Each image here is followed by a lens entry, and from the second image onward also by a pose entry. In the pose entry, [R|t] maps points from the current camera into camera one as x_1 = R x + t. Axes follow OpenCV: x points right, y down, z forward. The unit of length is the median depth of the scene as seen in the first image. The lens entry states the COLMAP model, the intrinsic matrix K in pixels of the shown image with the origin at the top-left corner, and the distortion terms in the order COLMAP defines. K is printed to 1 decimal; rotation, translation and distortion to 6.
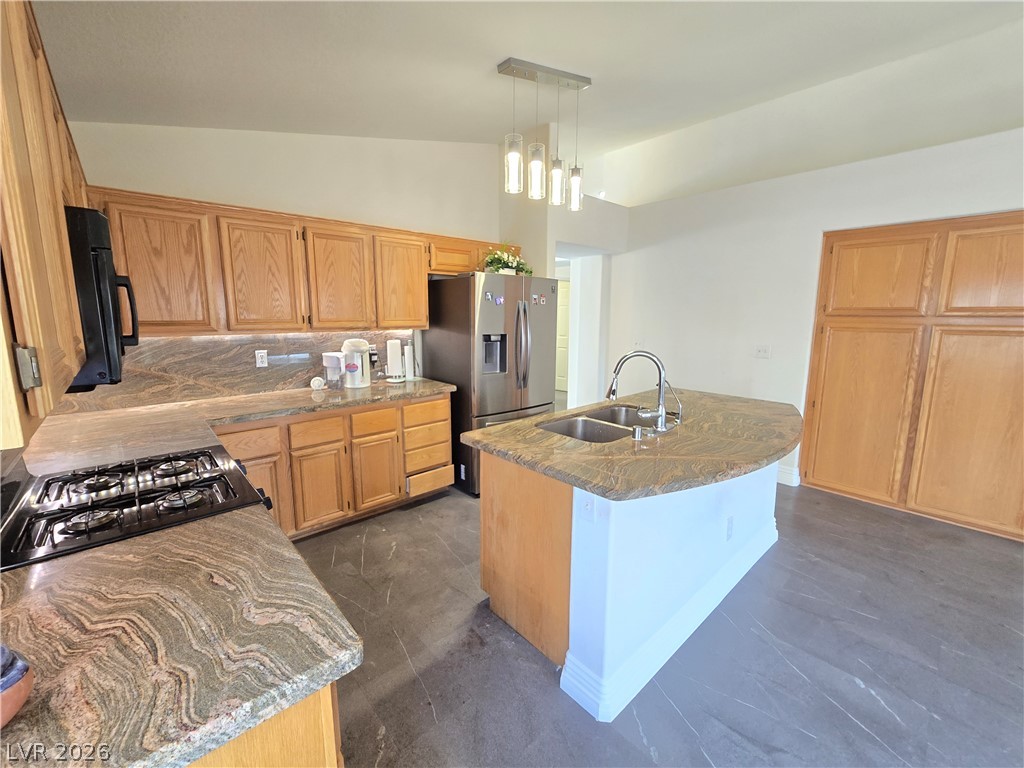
lens RADIAL K [[418.8, 0, 513.0], [0, 418.8, 380.9], [0, 0, 1]] dist [-0.003818, 0.000490]
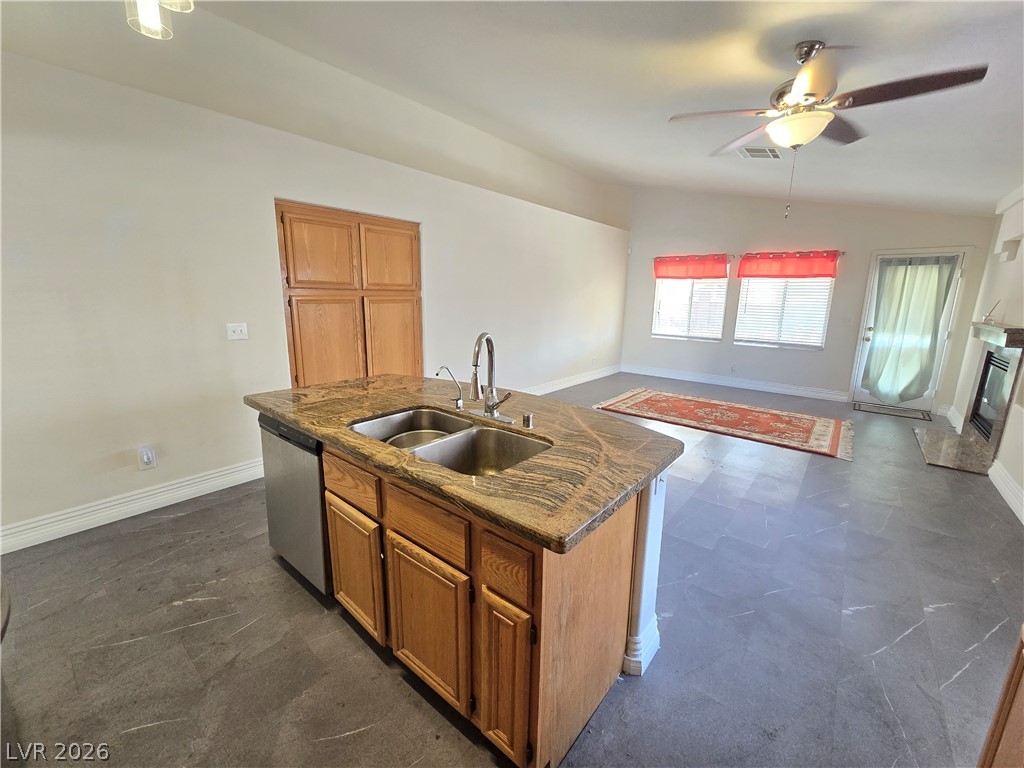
lens RADIAL K [[418.8, 0, 511.9], [0, 418.8, 380.3], [0, 0, 1]] dist [-0.003818, 0.000490]
pose [[-0.142052, -0.206976, 0.967978, -0.374540], [0.140379, 0.963799, 0.226683, -0.114571], [-0.979855, 0.168085, -0.107854, 0.743889]]
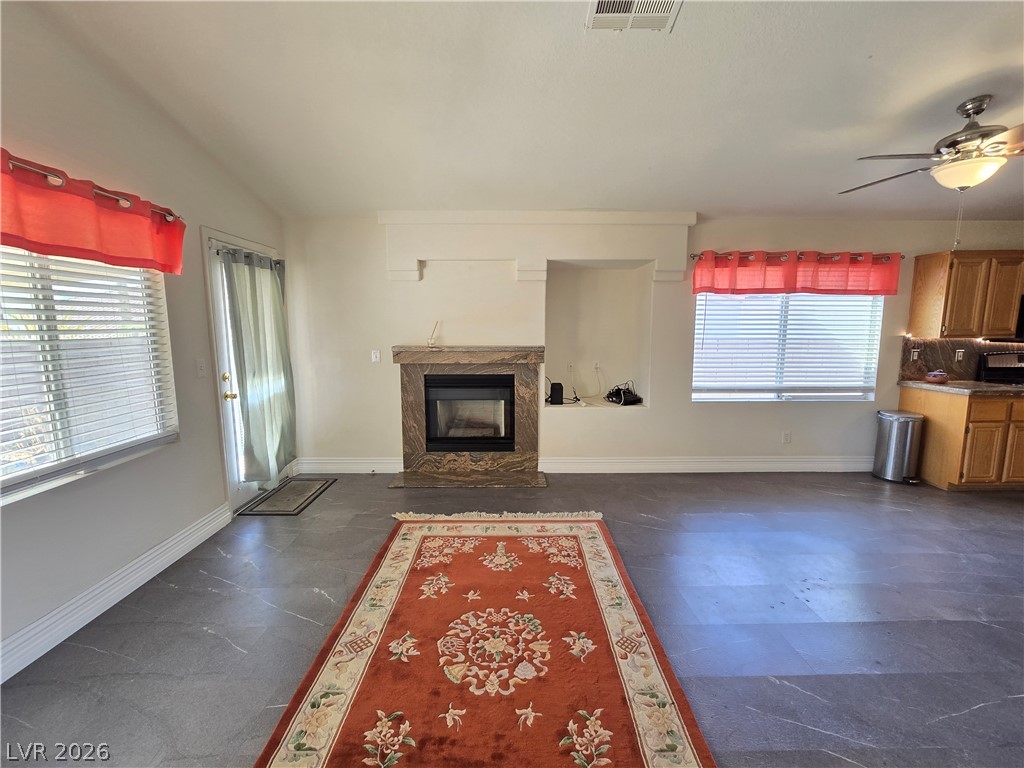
lens RADIAL K [[418.8, 0, 510.6], [0, 418.8, 383.9], [0, 0, 1]] dist [-0.003818, 0.000490]
pose [[-0.662986, 0.101528, -0.741716, 1.664320], [-0.121297, 0.963102, 0.240253, 0.010894], [0.738740, 0.249252, -0.626208, 0.022018]]
